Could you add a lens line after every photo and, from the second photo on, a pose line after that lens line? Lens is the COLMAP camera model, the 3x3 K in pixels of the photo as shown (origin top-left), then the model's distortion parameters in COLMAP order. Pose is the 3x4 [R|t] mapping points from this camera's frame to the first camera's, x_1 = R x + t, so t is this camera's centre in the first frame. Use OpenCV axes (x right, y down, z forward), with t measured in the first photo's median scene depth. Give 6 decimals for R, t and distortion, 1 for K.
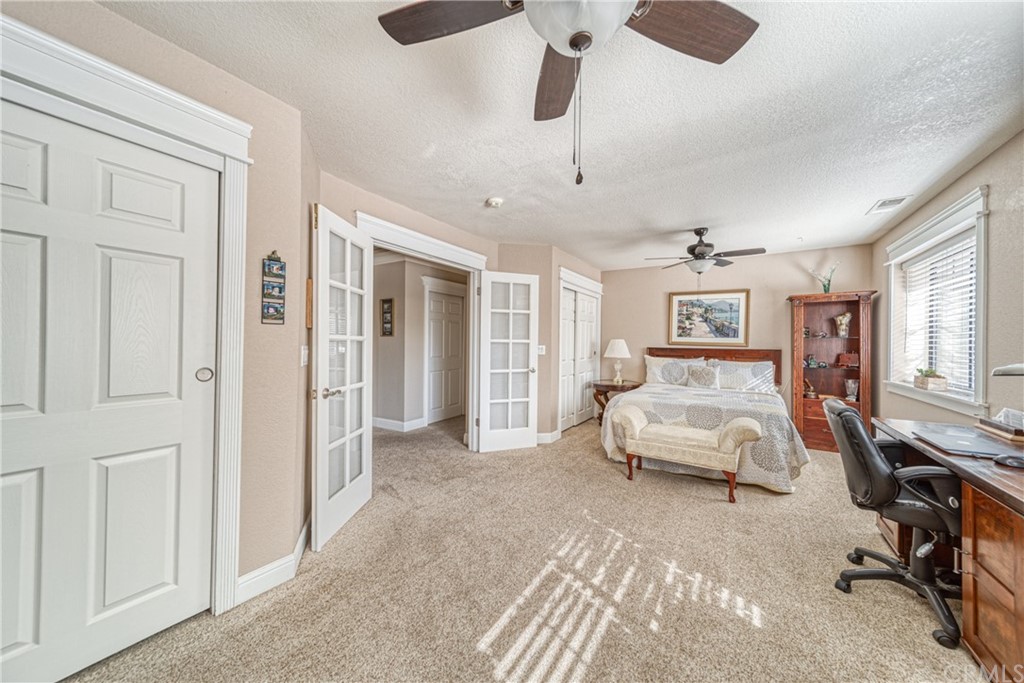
lens RADIAL K [[354.6, 0, 512.3], [0, 354.6, 339.6], [0, 0, 1]] dist [0.008328, -0.000538]
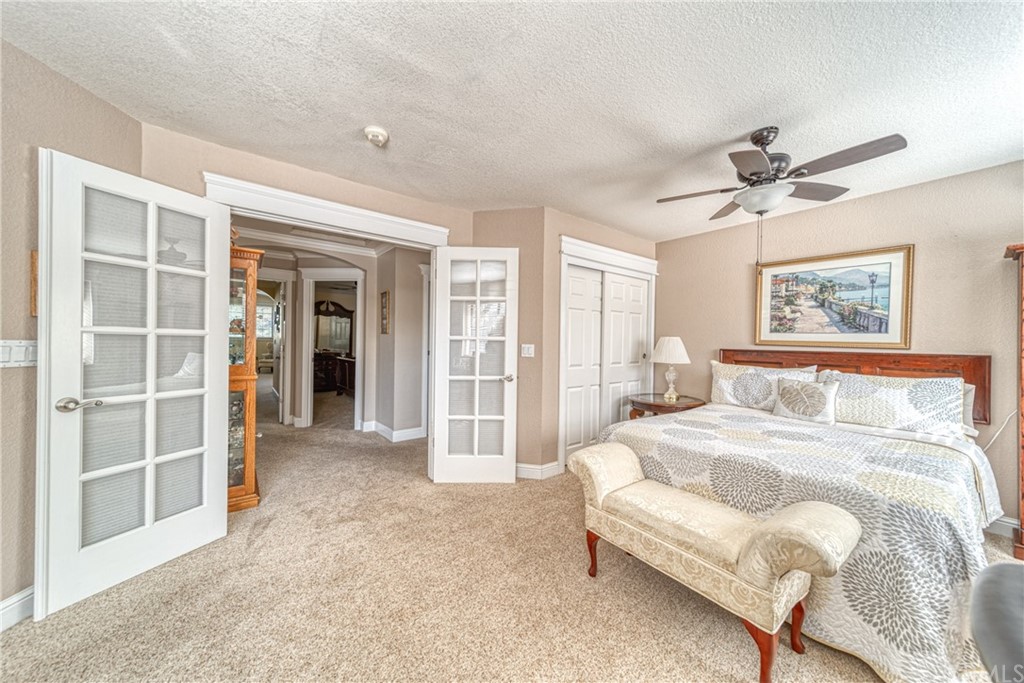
lens RADIAL K [[354.6, 0, 511.4], [0, 354.6, 340.8], [0, 0, 1]] dist [0.008328, -0.000538]
pose [[0.941965, 0.002056, -0.335705, 0.288480], [-0.001636, 0.999997, 0.001534, 0.007493], [0.335708, -0.000895, 0.941966, 0.292367]]
